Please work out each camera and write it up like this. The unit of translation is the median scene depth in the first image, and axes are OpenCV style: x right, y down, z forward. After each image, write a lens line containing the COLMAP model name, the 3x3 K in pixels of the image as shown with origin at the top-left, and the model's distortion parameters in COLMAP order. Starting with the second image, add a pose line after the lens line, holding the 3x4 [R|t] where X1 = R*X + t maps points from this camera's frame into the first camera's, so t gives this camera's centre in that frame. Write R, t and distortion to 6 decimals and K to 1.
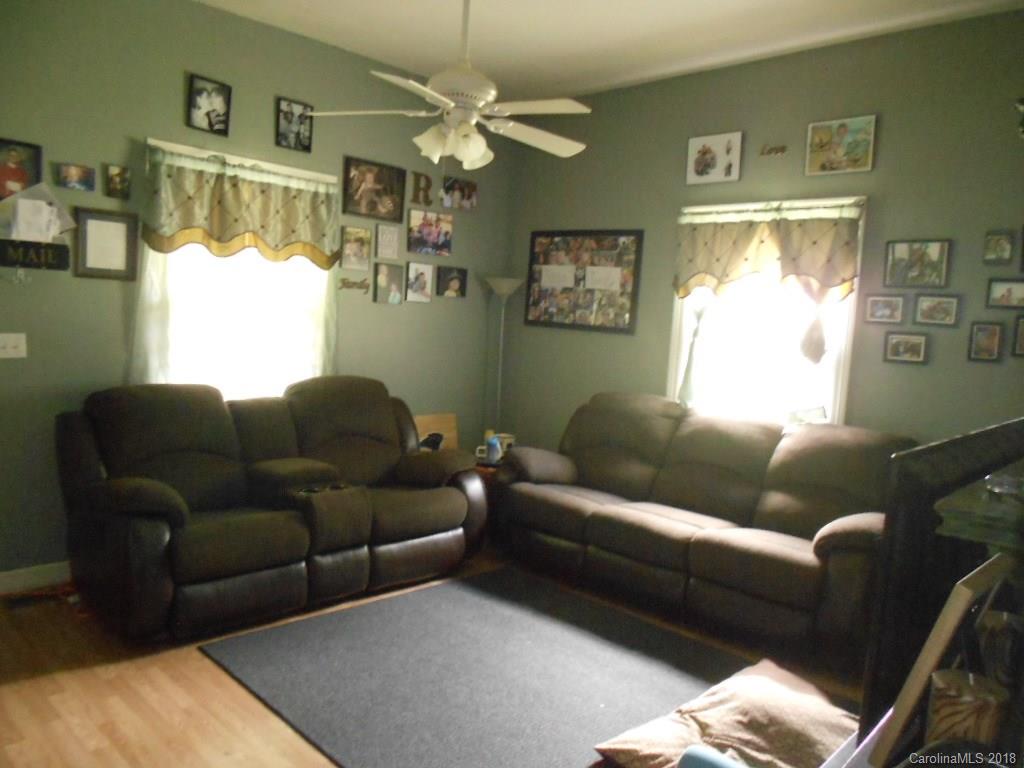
lens RADIAL K [[772.4, 0, 517.9], [0, 772.4, 386.1], [0, 0, 1]] dist [-0.000337, 0.001357]
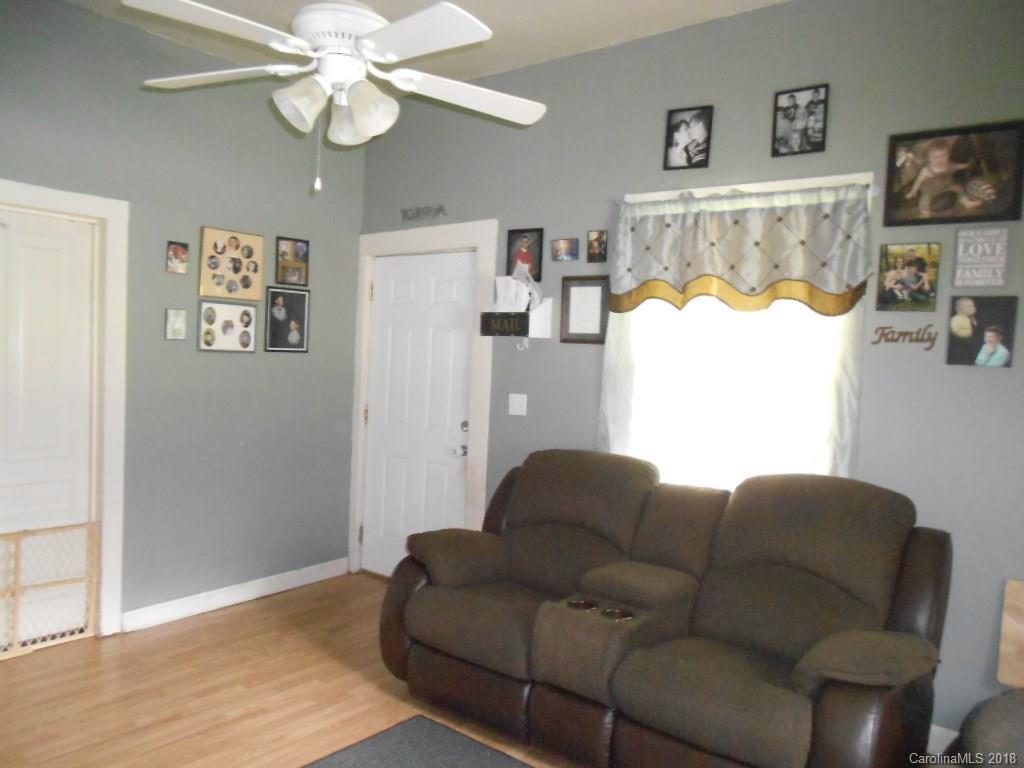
lens RADIAL K [[772.4, 0, 517.9], [0, 772.4, 386.1], [0, 0, 1]] dist [-0.000337, 0.001357]
pose [[0.111485, -0.002170, -0.993764, 0.428147], [-0.125095, 0.992013, -0.016200, -0.050855], [0.985861, 0.126121, 0.110323, 0.744922]]
